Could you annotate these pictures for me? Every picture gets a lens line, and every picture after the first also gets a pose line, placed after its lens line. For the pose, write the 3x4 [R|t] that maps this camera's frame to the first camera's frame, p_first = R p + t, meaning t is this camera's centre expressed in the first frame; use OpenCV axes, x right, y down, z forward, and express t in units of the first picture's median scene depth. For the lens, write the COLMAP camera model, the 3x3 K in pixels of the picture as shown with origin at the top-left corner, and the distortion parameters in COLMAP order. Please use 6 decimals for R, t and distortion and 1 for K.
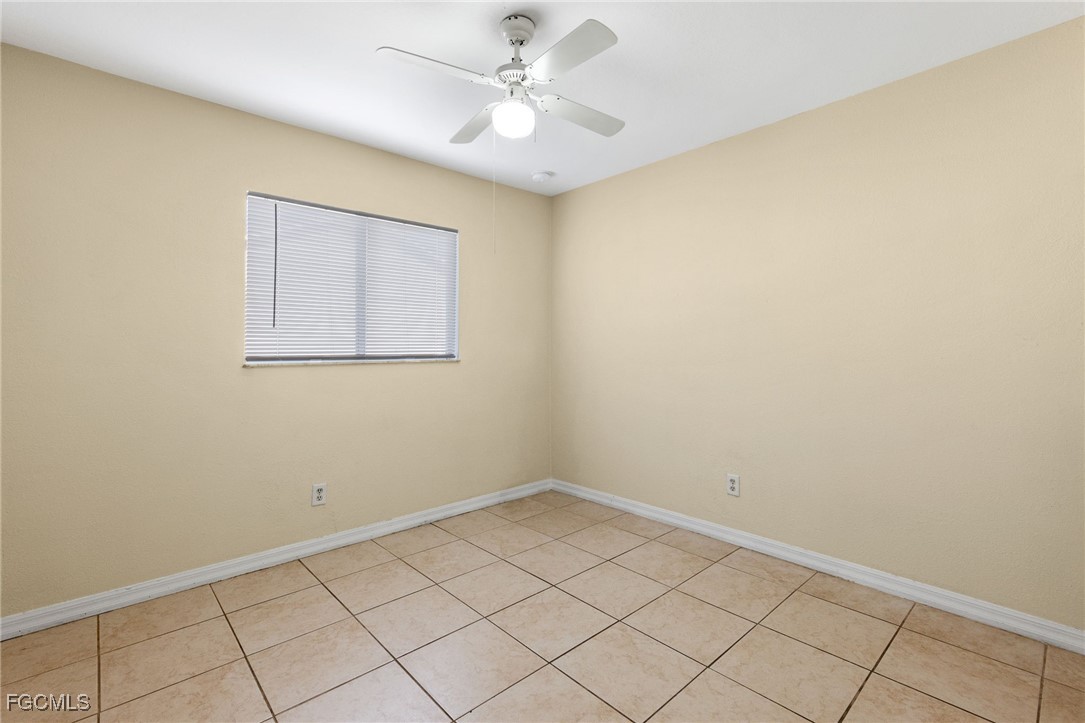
lens RADIAL K [[479.7, 0, 546.0], [0, 479.7, 356.5], [0, 0, 1]] dist [0.004398, 0.000241]
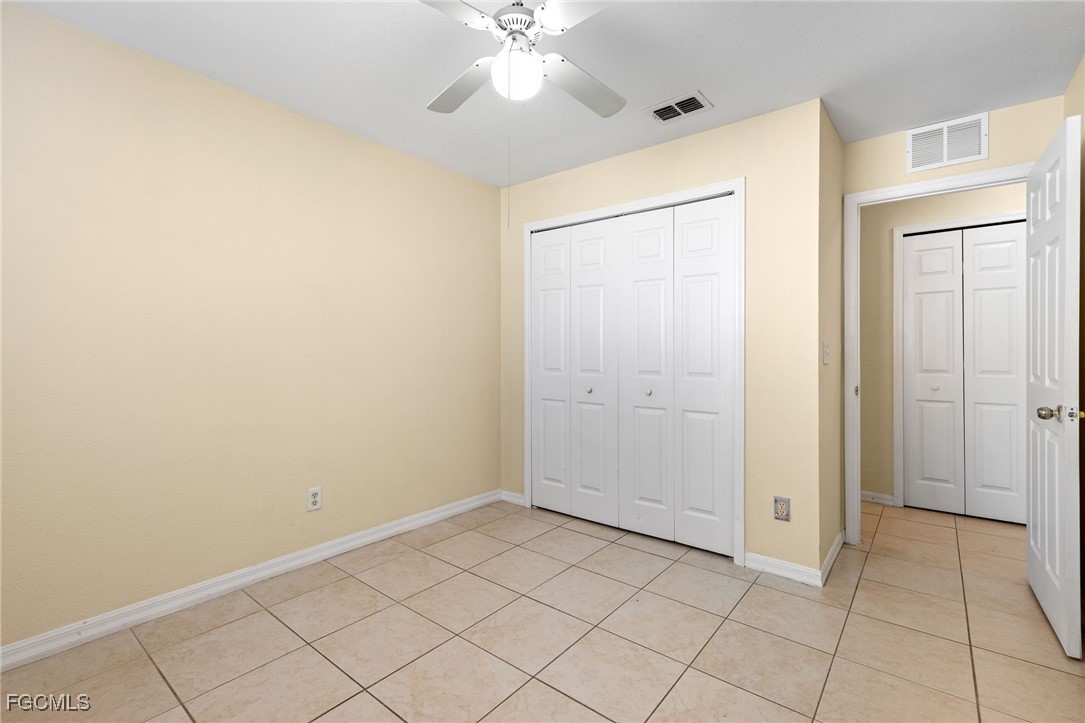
lens RADIAL K [[479.9, 0, 536.9], [0, 479.9, 358.3], [0, 0, 1]] dist [0.019582, -0.000807]
pose [[-0.137986, -0.007093, 0.990409, -0.685663], [0.016471, 0.999820, 0.009455, -0.006930], [-0.990297, 0.017618, -0.137844, 0.807581]]
